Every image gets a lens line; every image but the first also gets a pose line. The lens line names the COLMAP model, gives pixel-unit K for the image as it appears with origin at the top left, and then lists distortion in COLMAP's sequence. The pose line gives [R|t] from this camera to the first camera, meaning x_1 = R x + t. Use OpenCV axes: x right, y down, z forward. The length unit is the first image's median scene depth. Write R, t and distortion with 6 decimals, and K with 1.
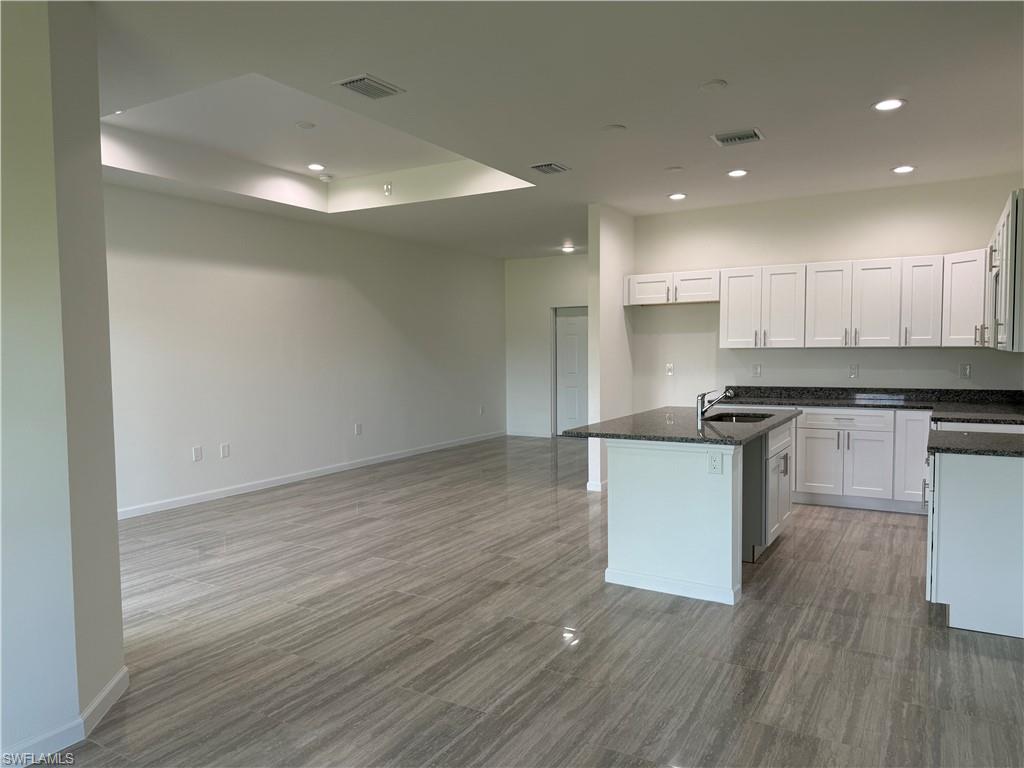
lens RADIAL K [[723.7, 0, 505.0], [0, 723.7, 384.6], [0, 0, 1]] dist [0.044892, -0.033705]
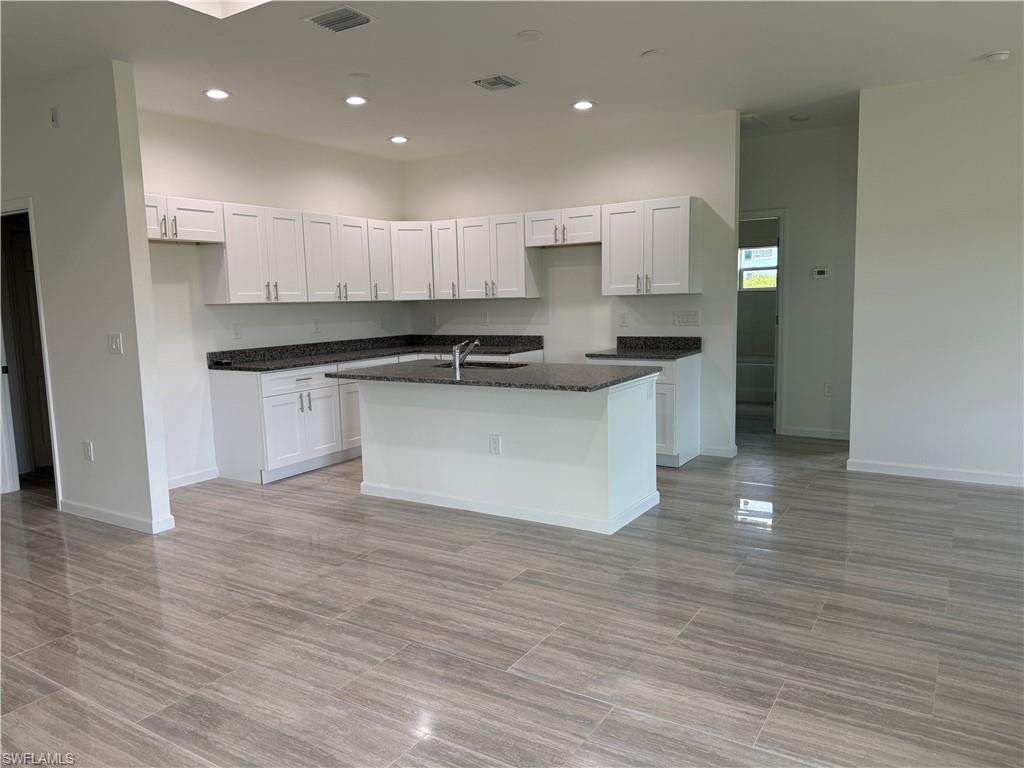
lens RADIAL K [[723.7, 0, 517.9], [0, 723.7, 382.4], [0, 0, 1]] dist [0.044892, -0.033705]
pose [[0.016451, -0.109146, 0.993890, -0.662290], [0.075385, 0.991330, 0.107618, -0.036129], [-0.997019, 0.073154, 0.024536, 0.899507]]
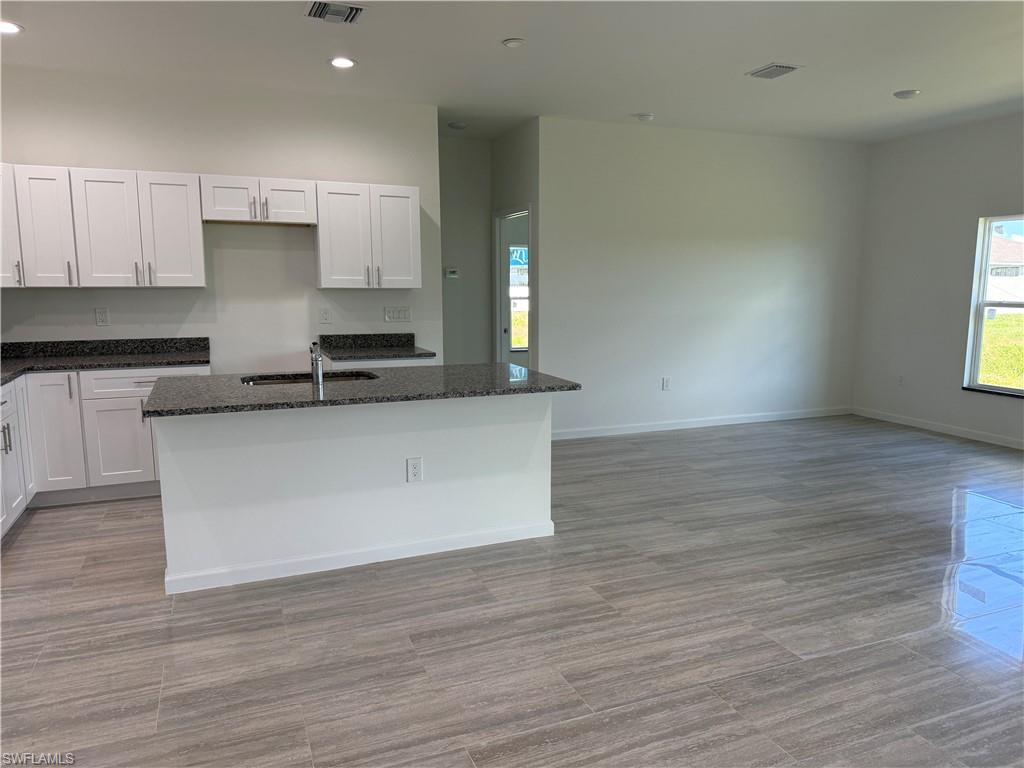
lens RADIAL K [[723.7, 0, 517.9], [0, 723.7, 385.2], [0, 0, 1]] dist [0.044892, -0.033705]
pose [[-0.806955, -0.073445, 0.586029, -0.296925], [0.037636, 0.983827, 0.175124, -0.071616], [-0.589413, 0.163373, -0.791139, 1.439251]]
